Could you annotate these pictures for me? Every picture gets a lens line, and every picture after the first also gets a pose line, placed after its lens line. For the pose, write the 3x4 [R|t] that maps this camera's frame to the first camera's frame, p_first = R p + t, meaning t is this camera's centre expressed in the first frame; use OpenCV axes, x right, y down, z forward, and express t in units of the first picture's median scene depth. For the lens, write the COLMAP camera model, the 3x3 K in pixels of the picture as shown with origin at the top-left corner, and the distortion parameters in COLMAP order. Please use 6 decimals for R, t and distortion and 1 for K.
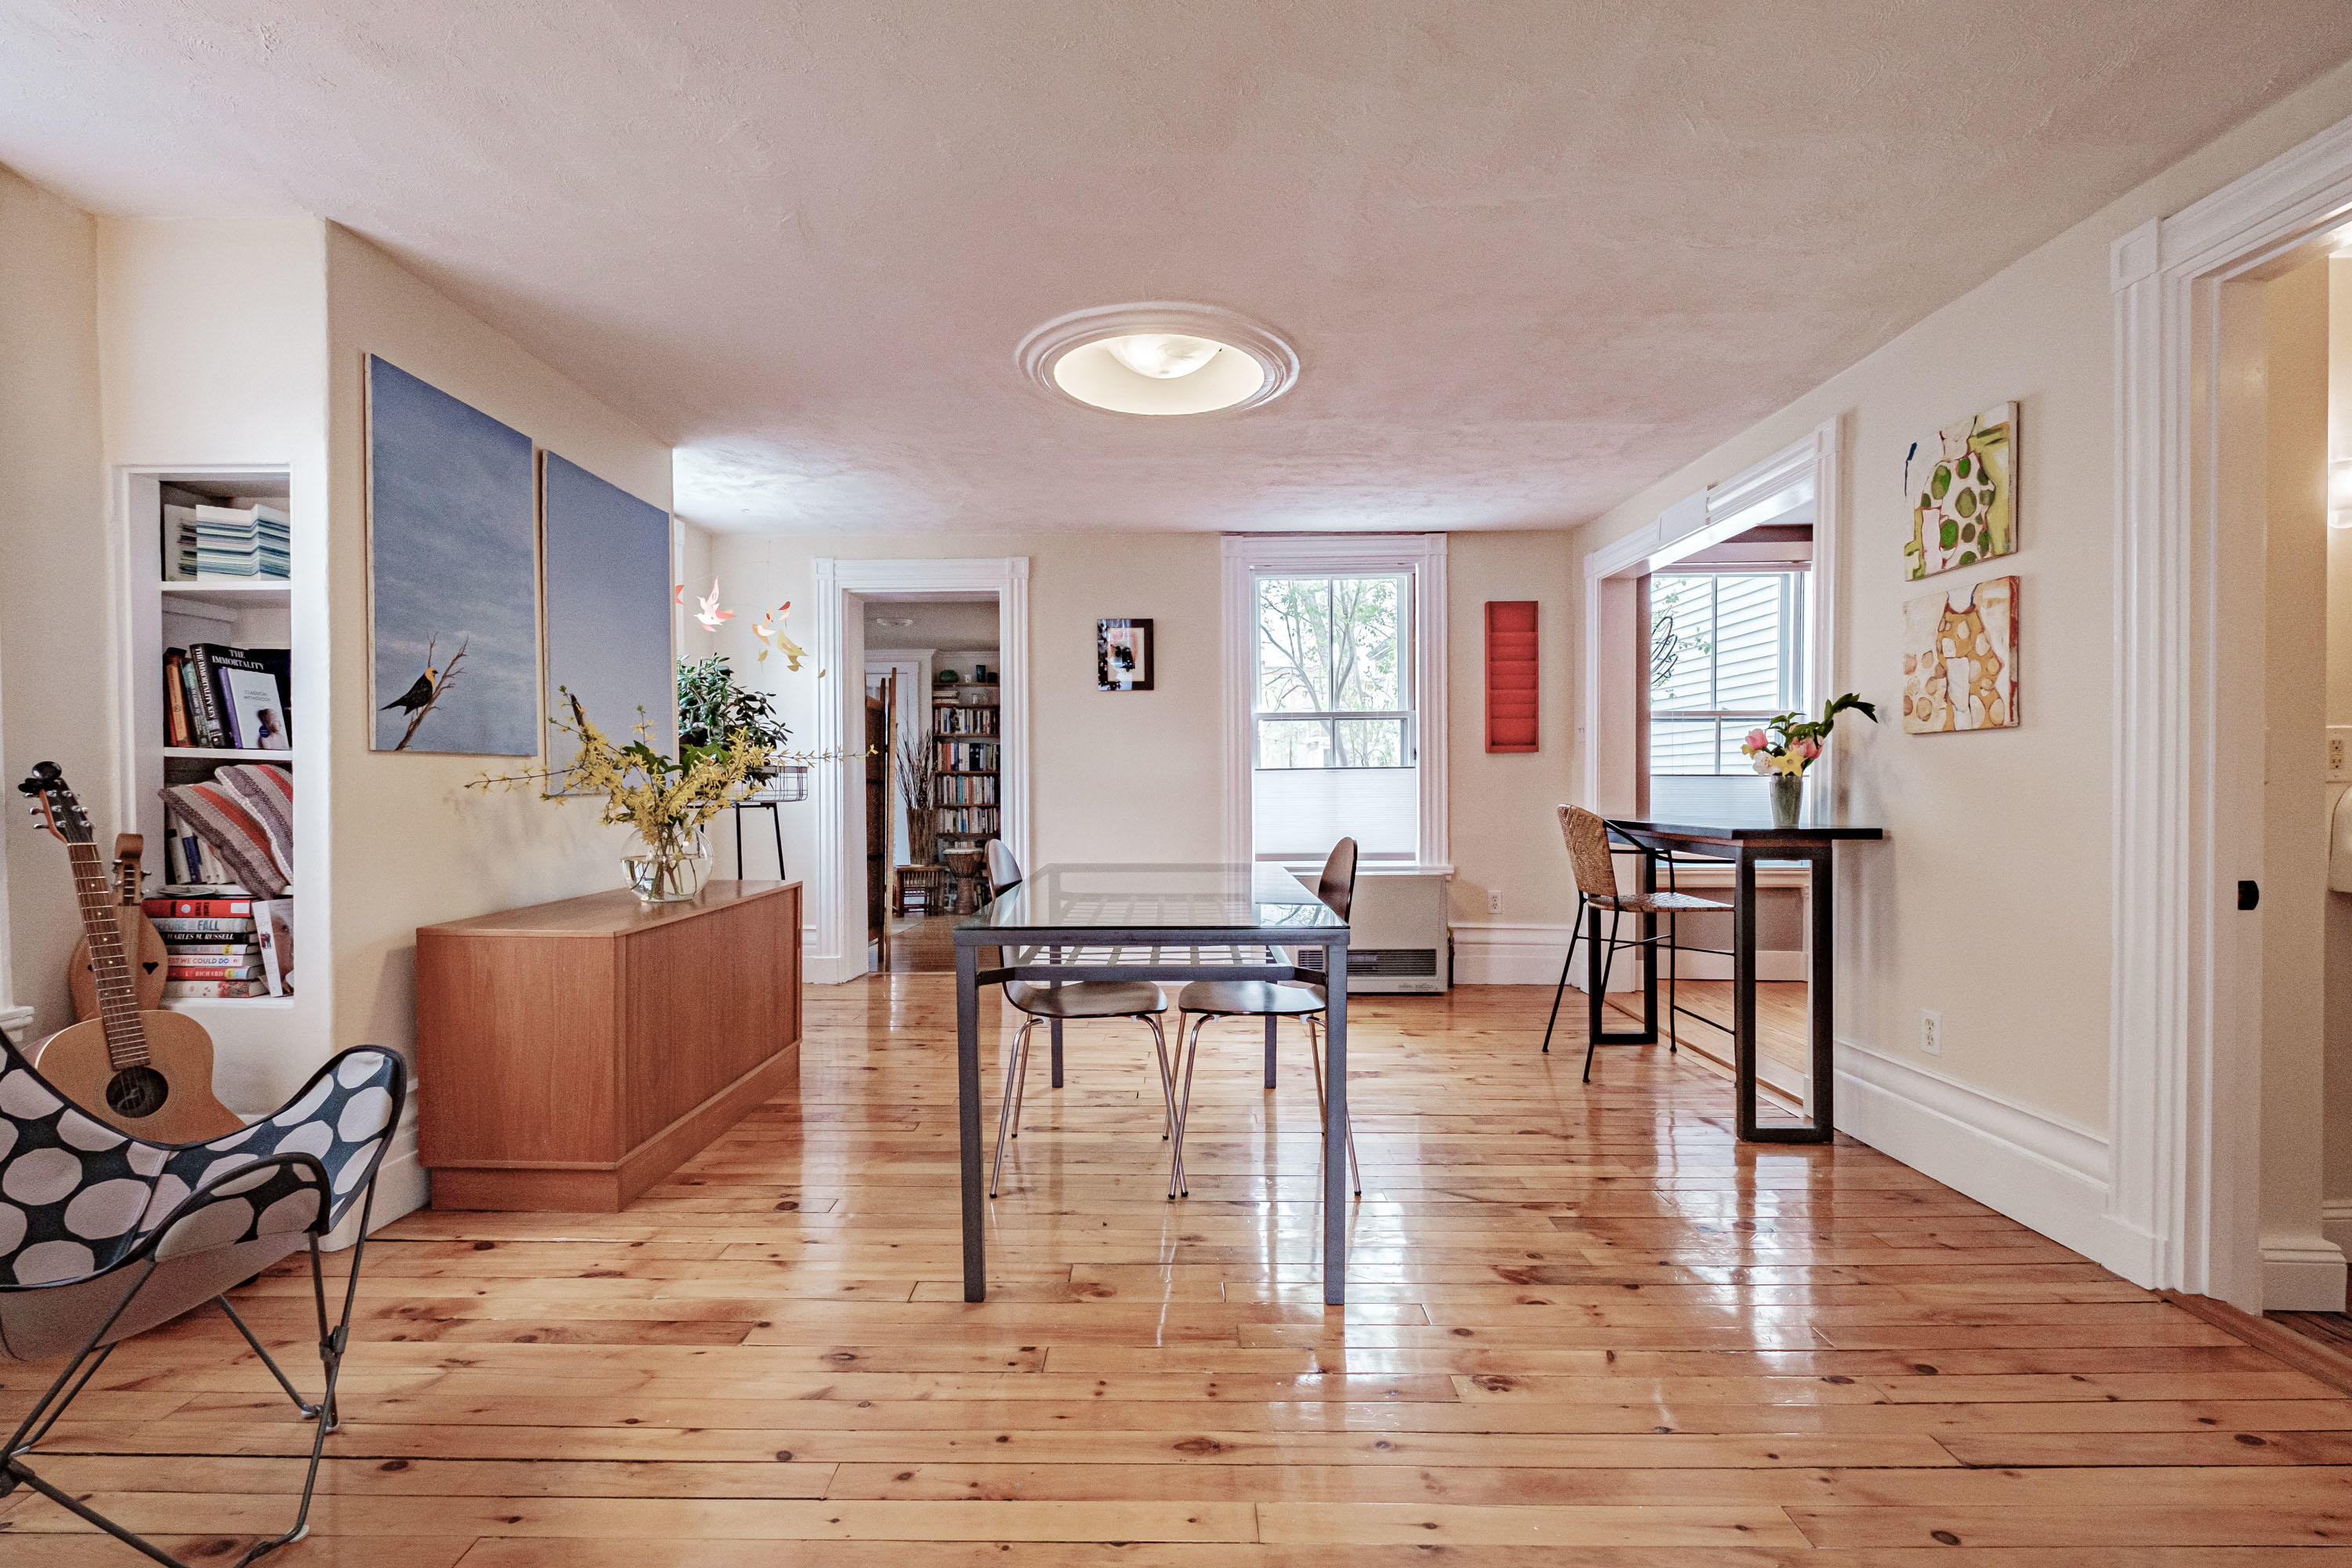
lens RADIAL K [[1053.5, 0, 1167.0], [0, 1053.5, 788.4], [0, 0, 1]] dist [-0.000793, -0.000474]
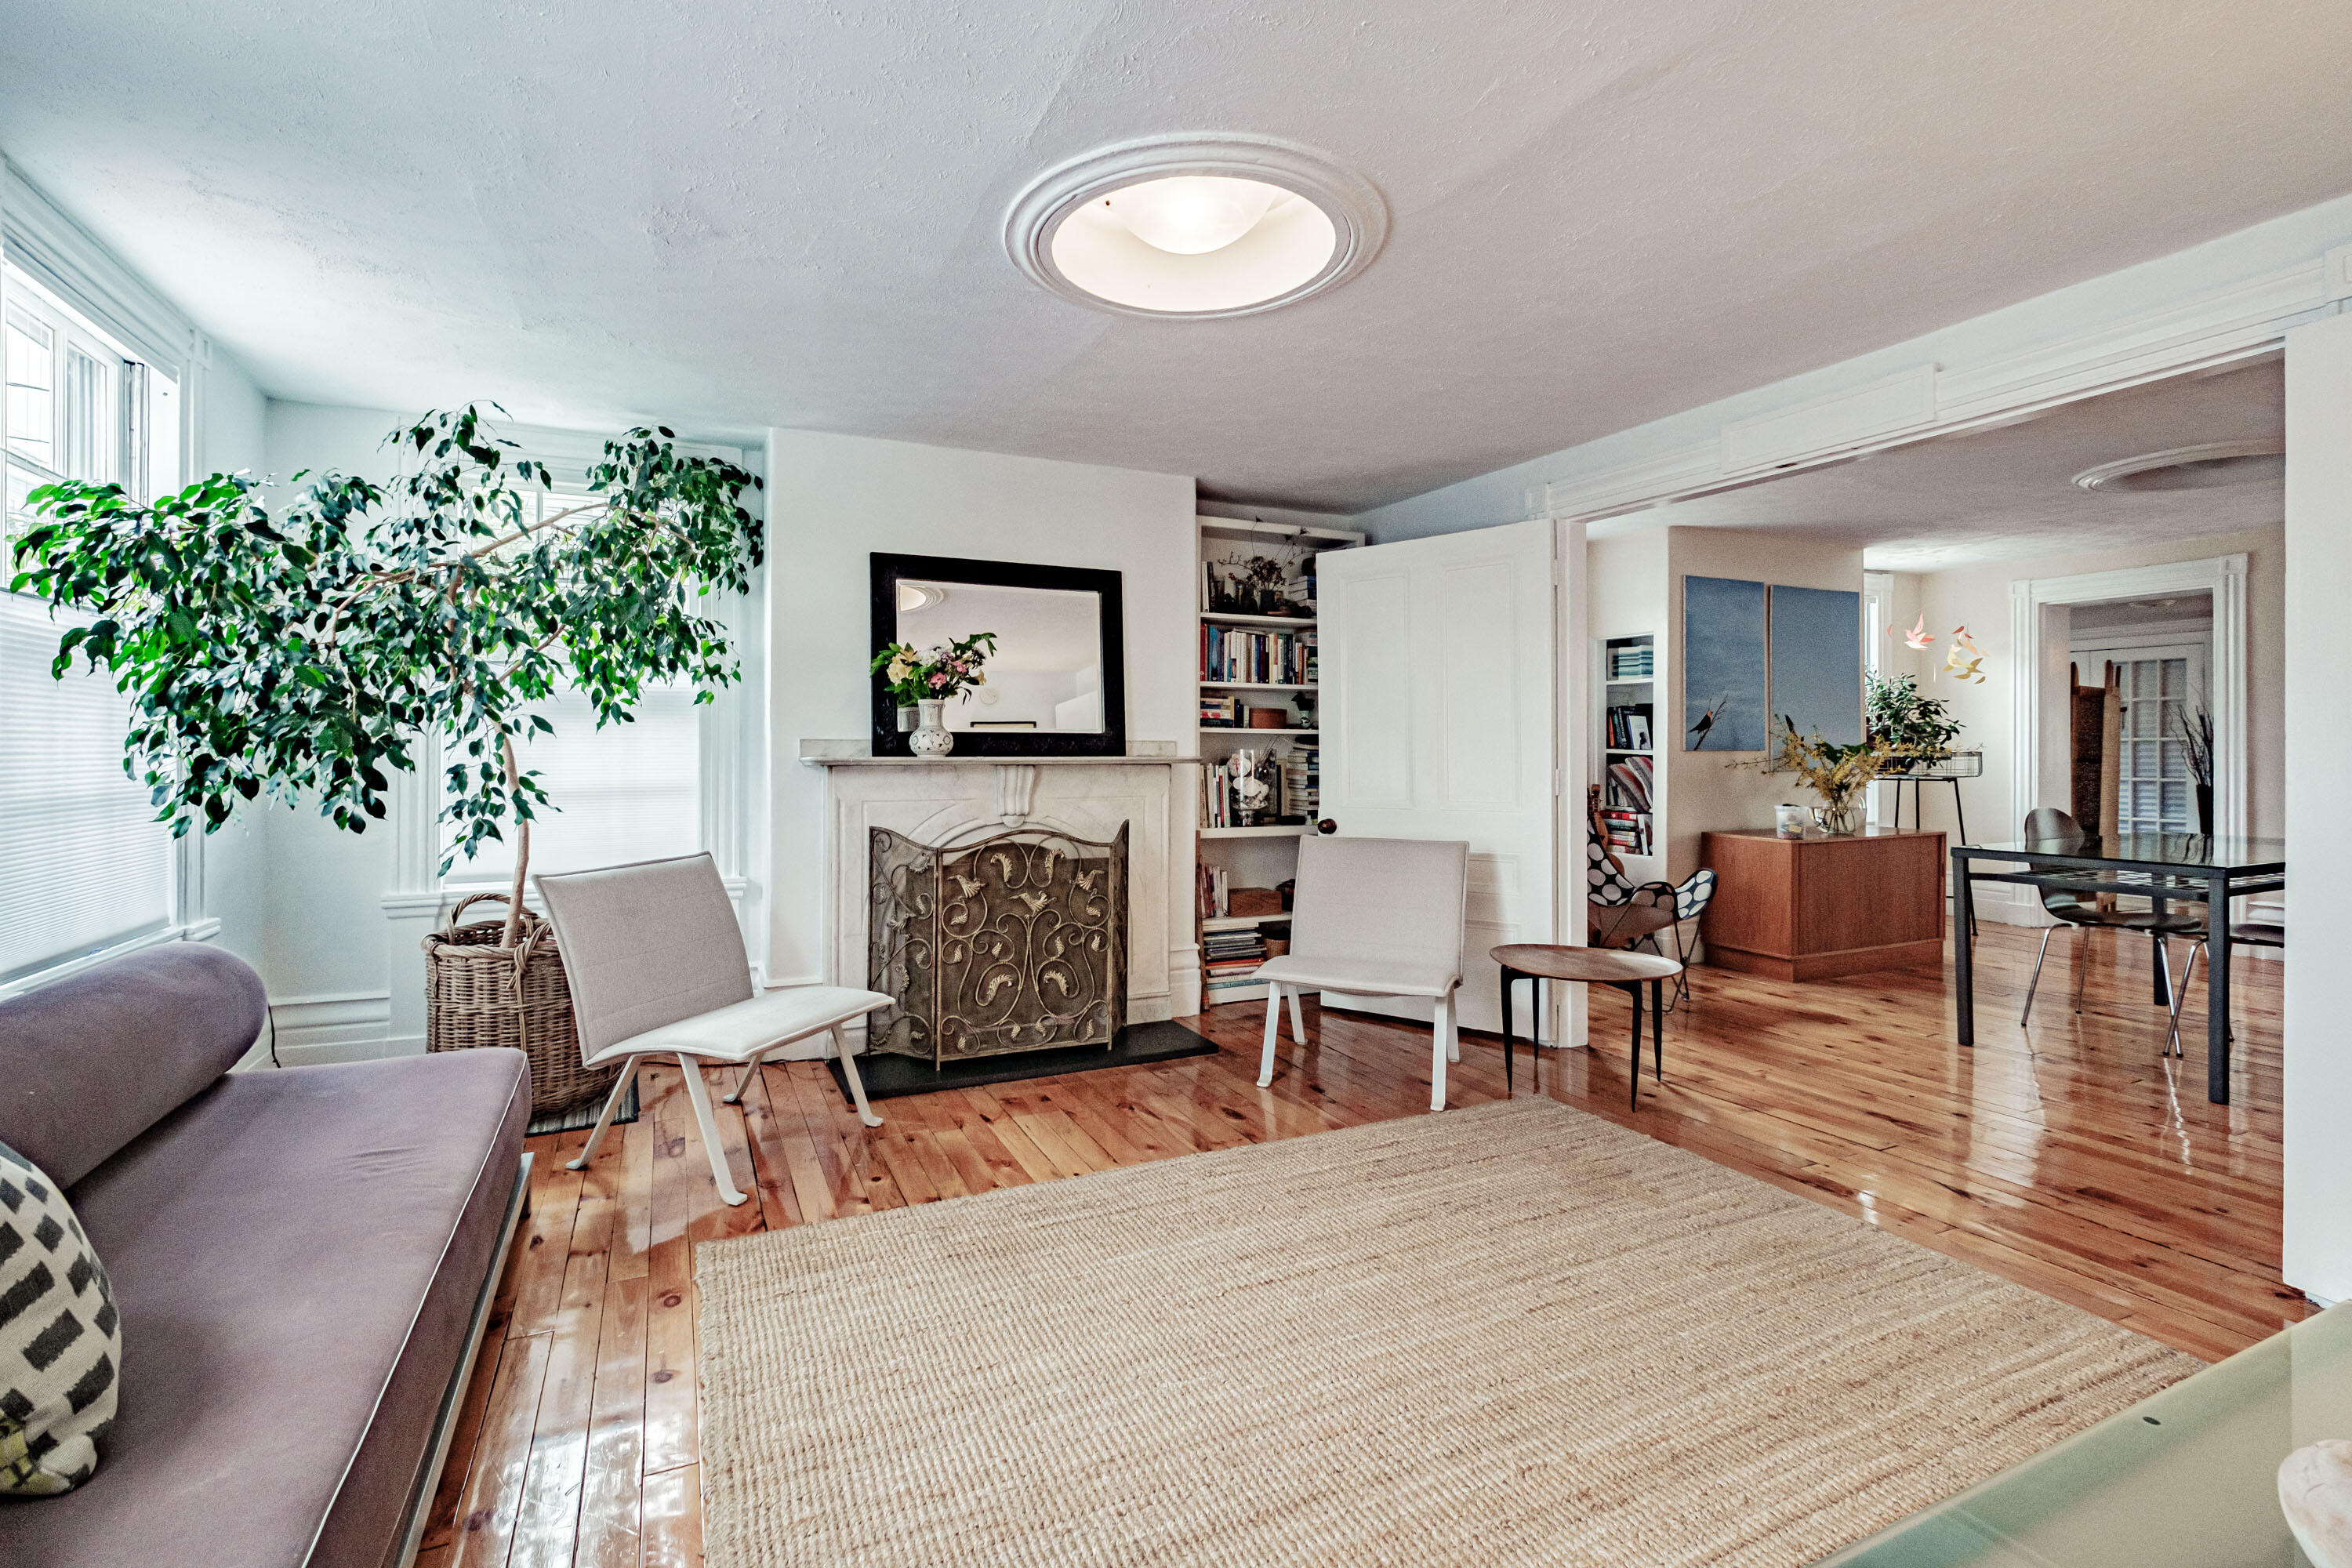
lens RADIAL K [[1063.7, 0, 1110.3], [0, 1063.7, 764.6], [0, 0, 1]] dist [-0.001345, -0.000755]
pose [[0.410859, 0.016941, -0.911541, 0.531123], [-0.006222, 0.999856, 0.015778, -0.022637], [0.911678, -0.000811, 0.410906, -0.687031]]
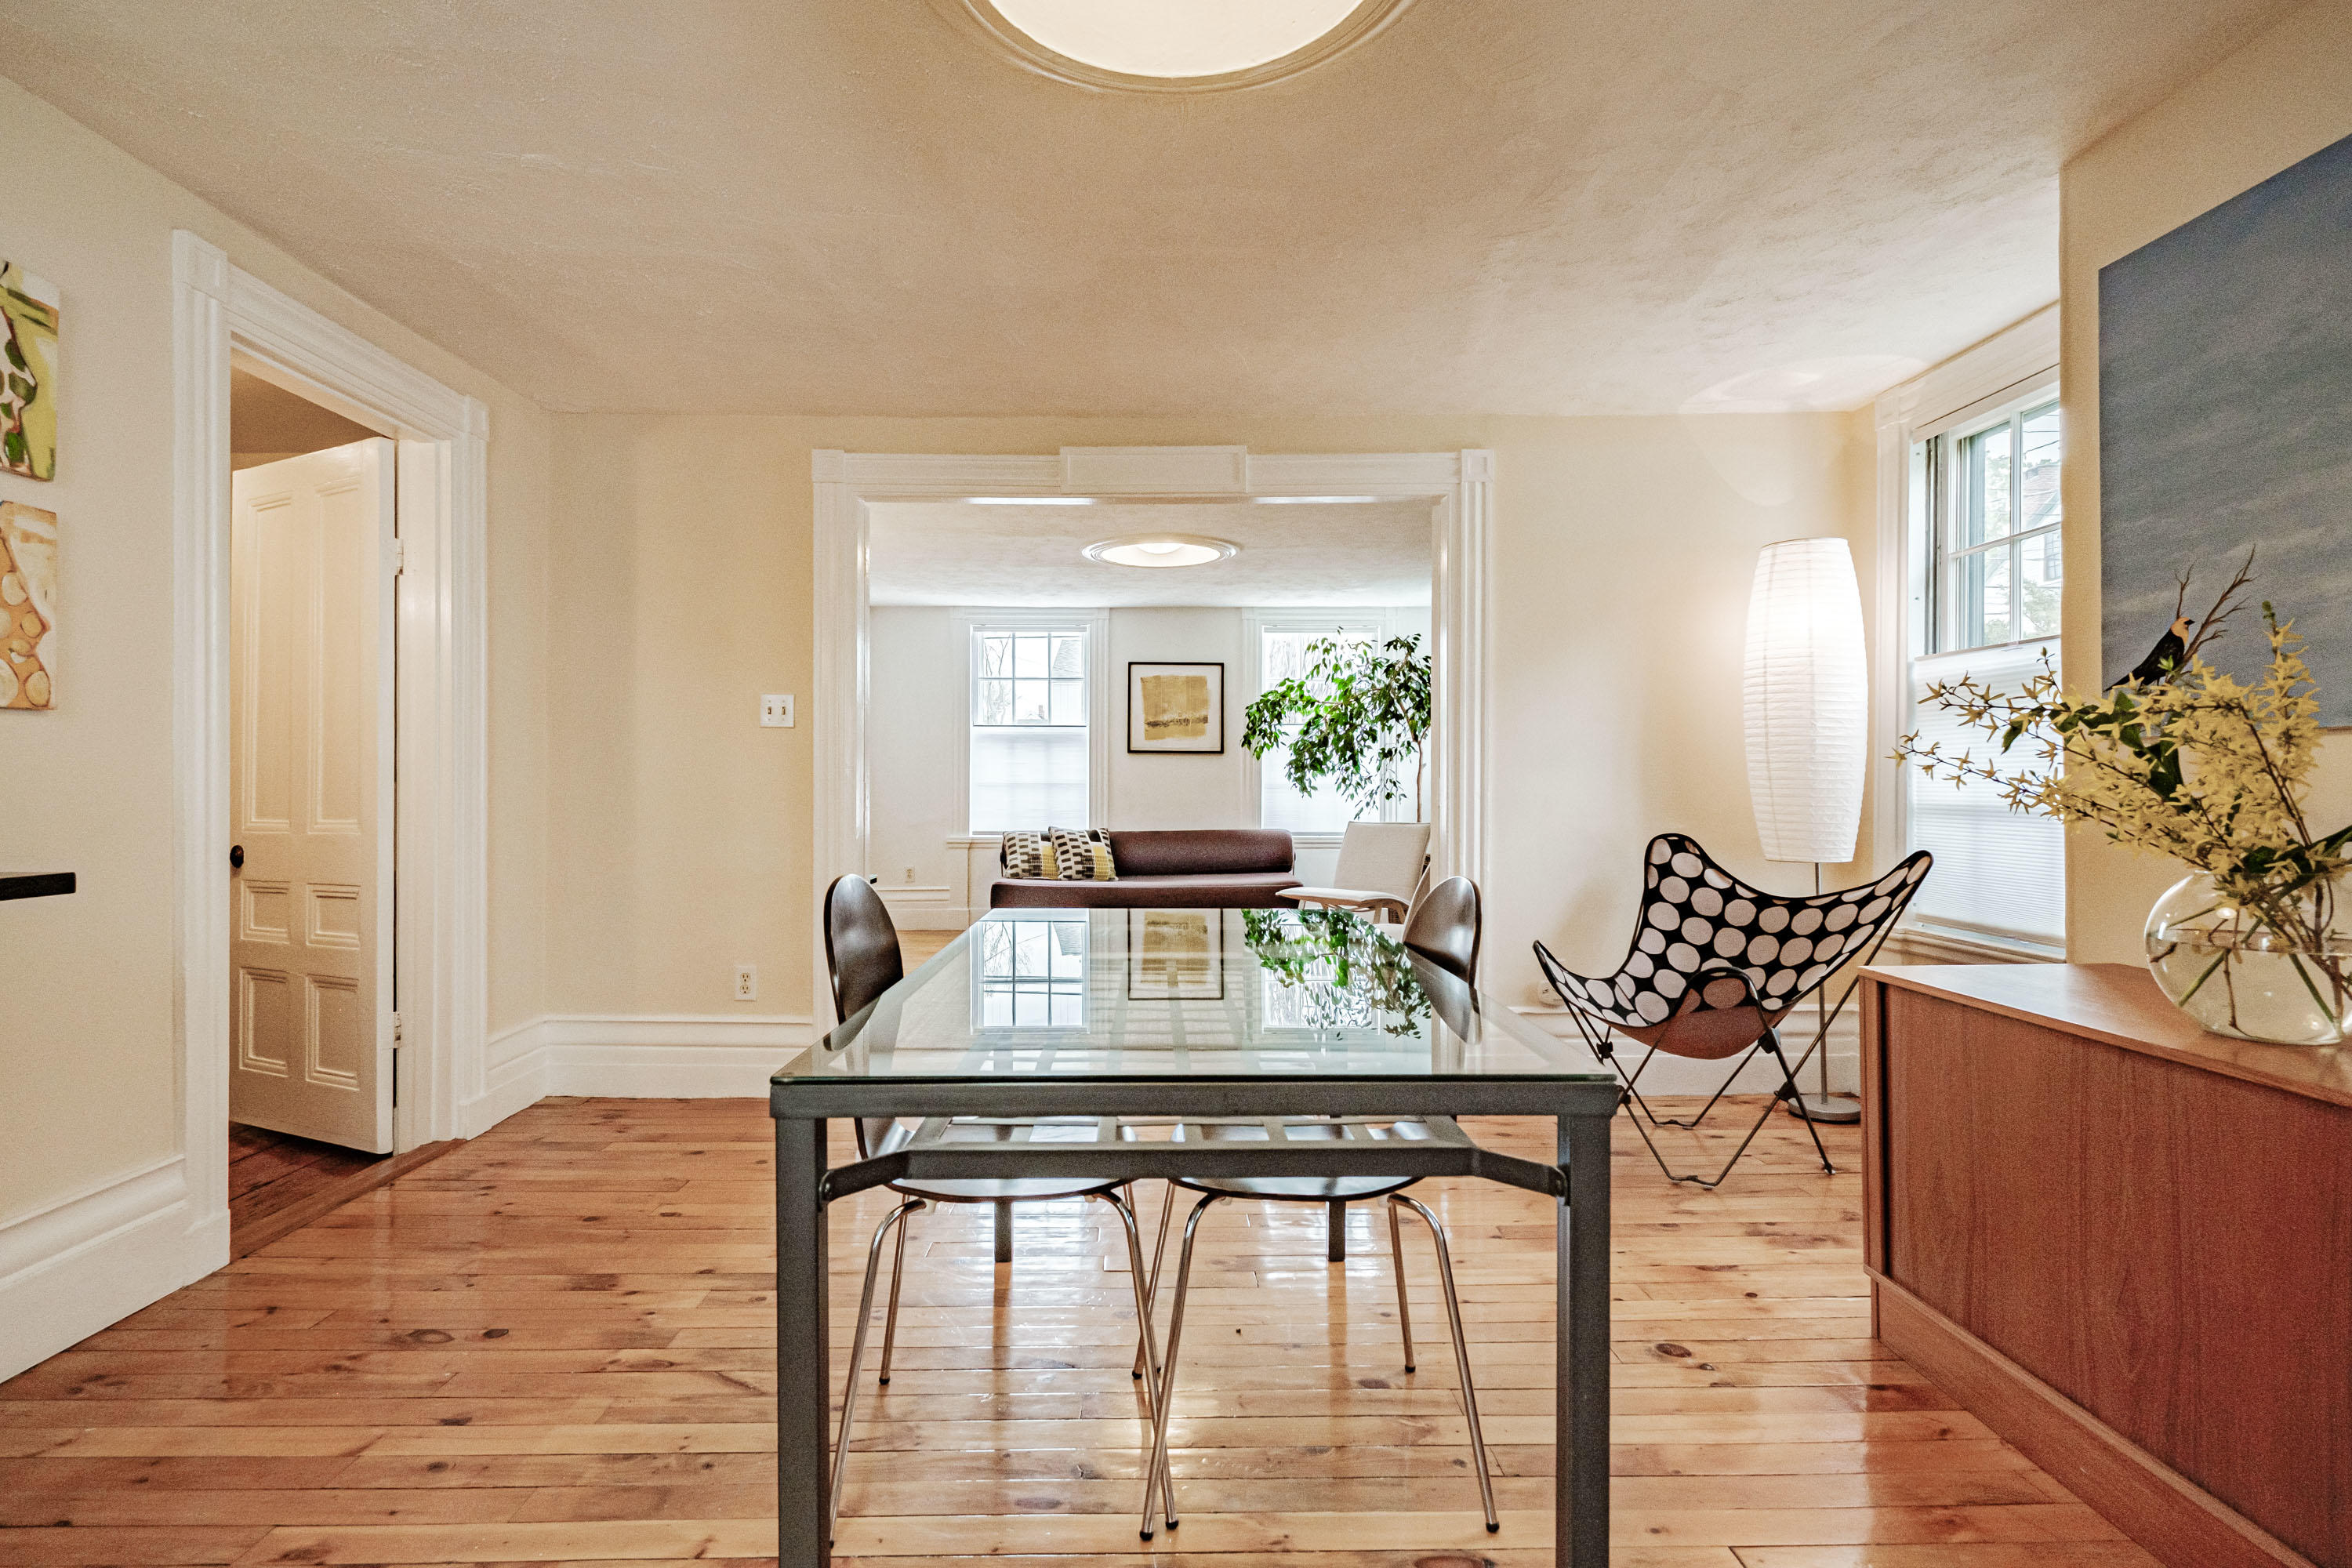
lens RADIAL K [[1141.1, 0, 1224.4], [0, 1141.1, 784.7], [0, 0, 1]] dist [-0.002064, -0.001529]
pose [[-0.997011, 0.002454, -0.077217, 0.012420], [0.001820, 0.999964, 0.008281, -0.006747], [0.077234, 0.008116, -0.996980, 1.291281]]
